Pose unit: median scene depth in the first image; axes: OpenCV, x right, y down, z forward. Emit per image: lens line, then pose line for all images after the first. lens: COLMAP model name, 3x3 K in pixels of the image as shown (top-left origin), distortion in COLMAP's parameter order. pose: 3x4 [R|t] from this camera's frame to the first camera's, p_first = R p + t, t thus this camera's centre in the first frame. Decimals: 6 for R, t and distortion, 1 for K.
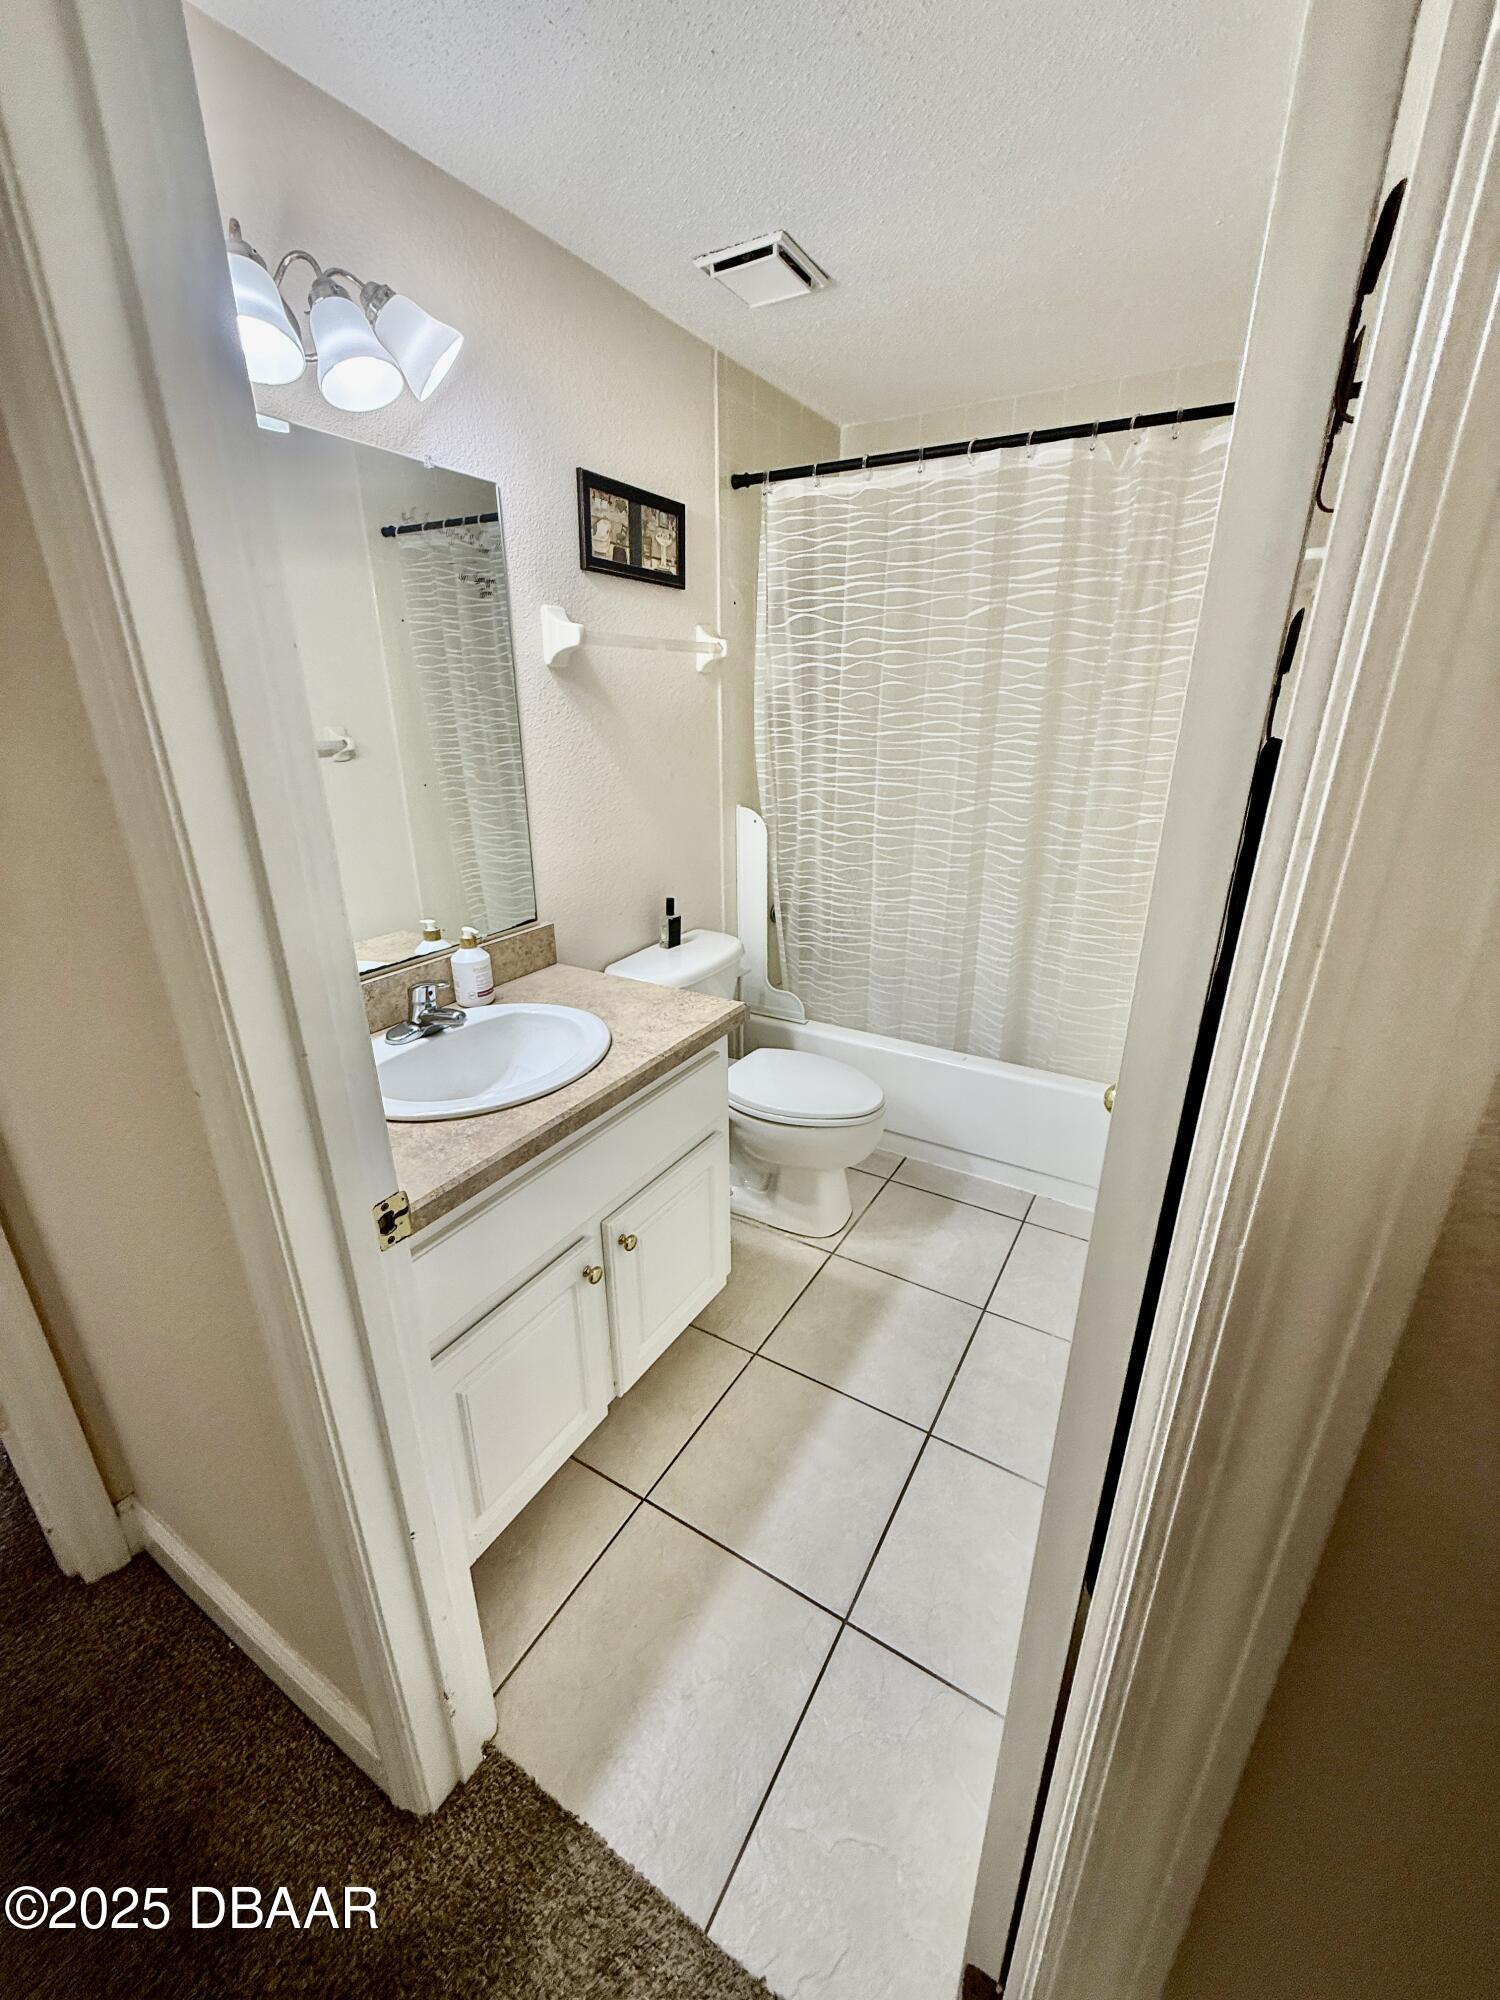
lens RADIAL K [[802.0, 0, 746.5], [0, 802.0, 1001.7], [0, 0, 1]] dist [0.001698, 0.000254]
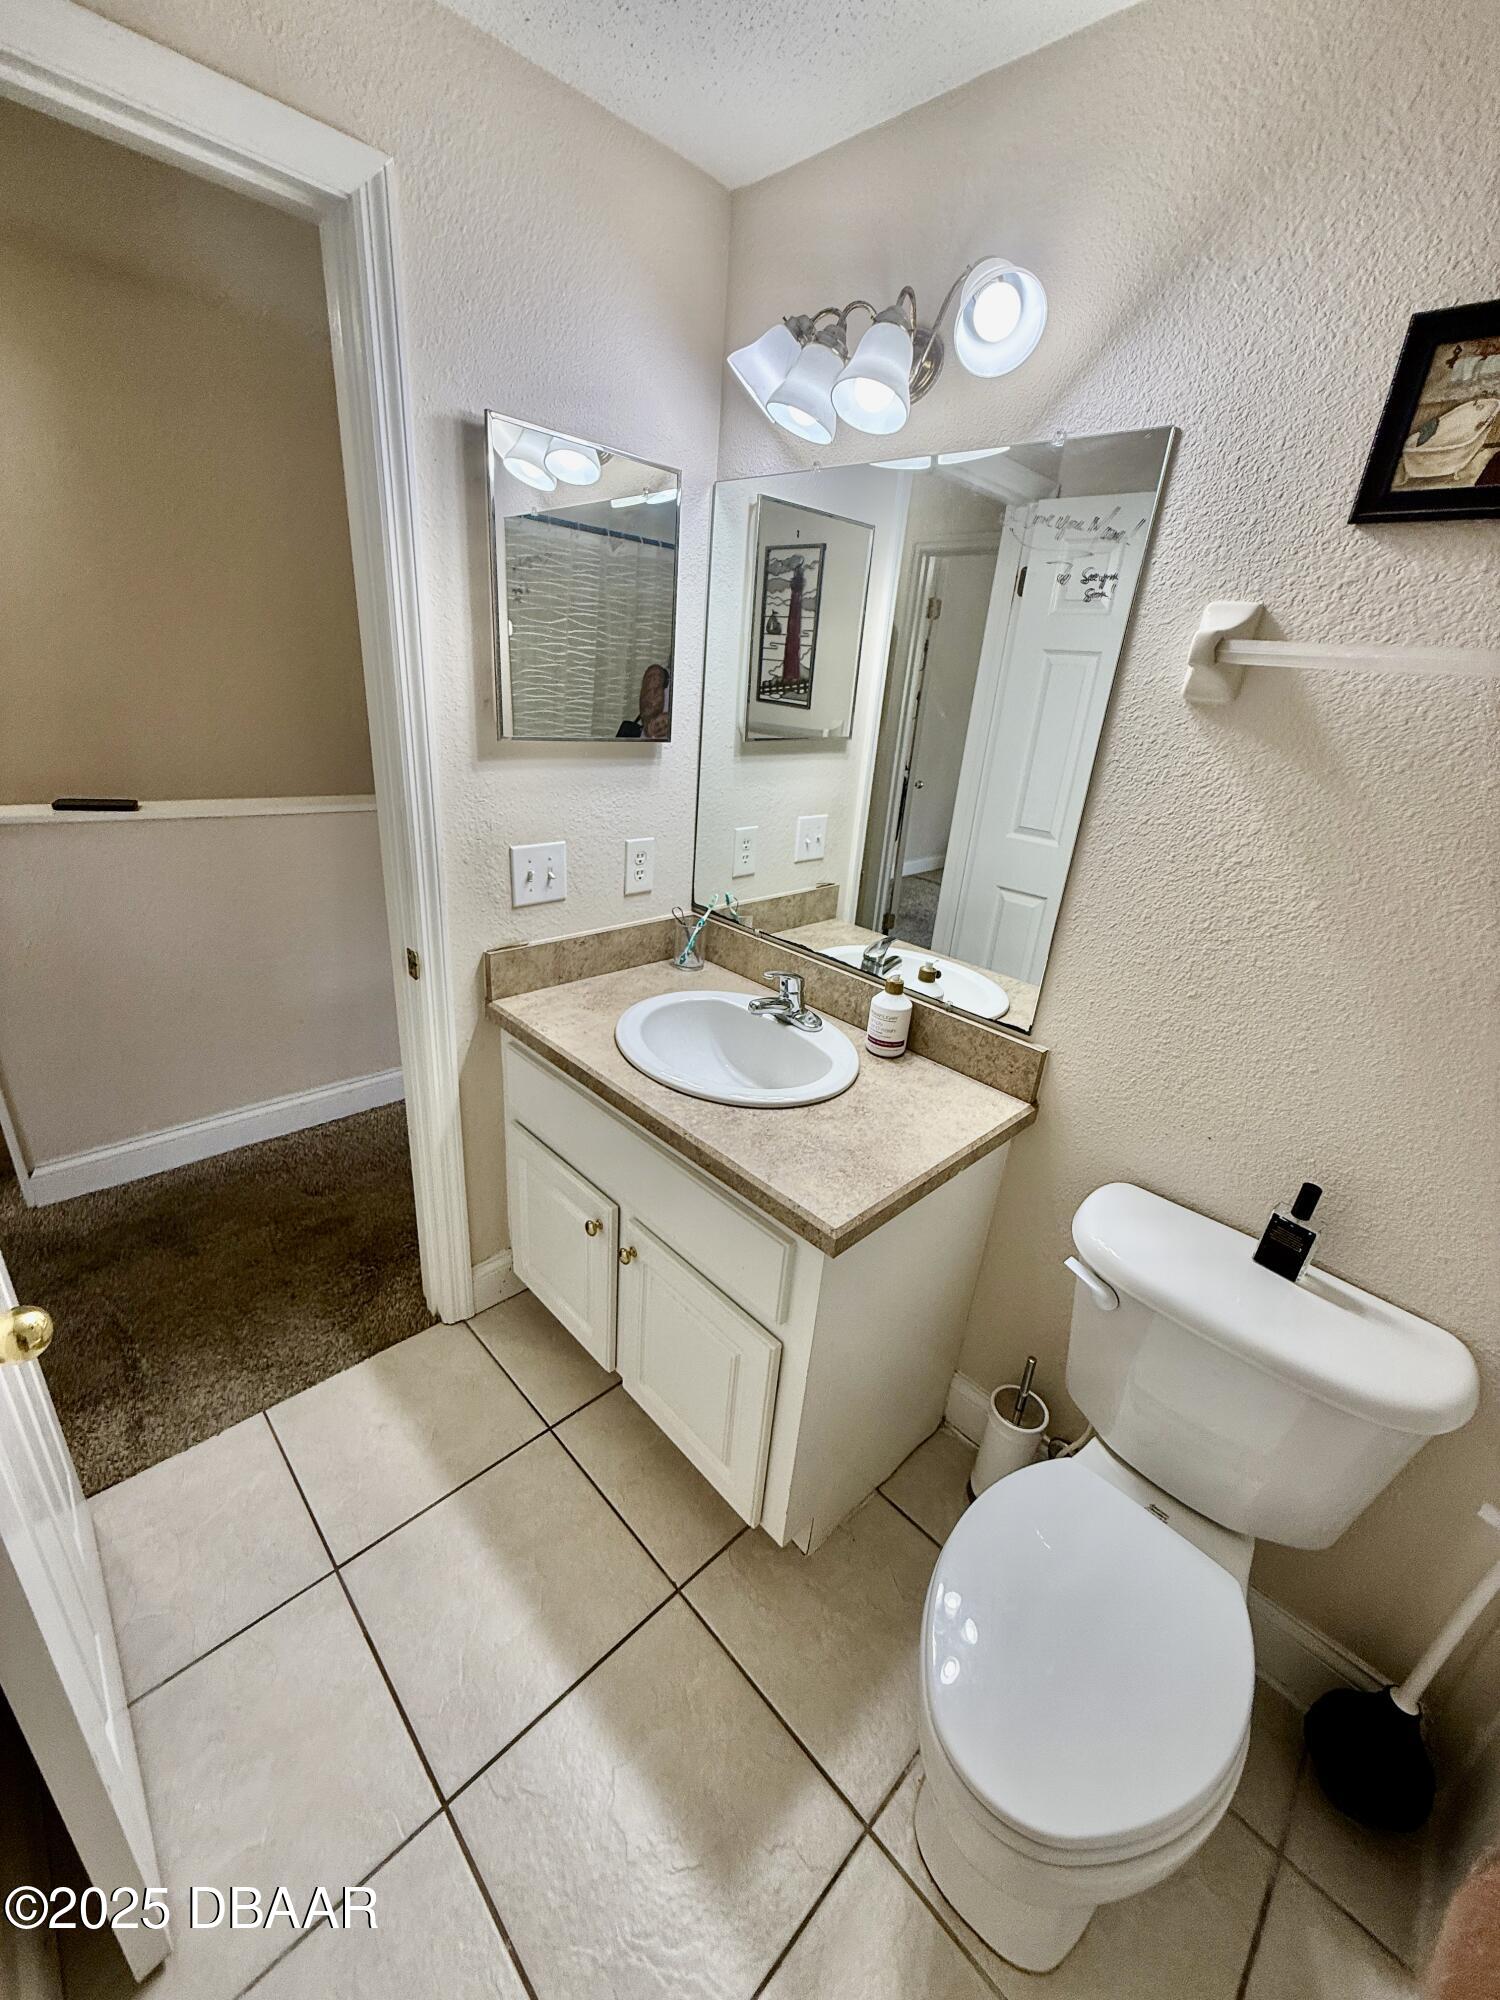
lens RADIAL K [[802.0, 0, 746.7], [0, 802.0, 995.7], [0, 0, 1]] dist [0.001698, 0.000254]
pose [[-0.258998, 0.350865, -0.899897, 0.506840], [-0.412409, 0.802318, 0.431514, -0.379863], [0.873407, 0.482886, -0.063099, 0.893891]]
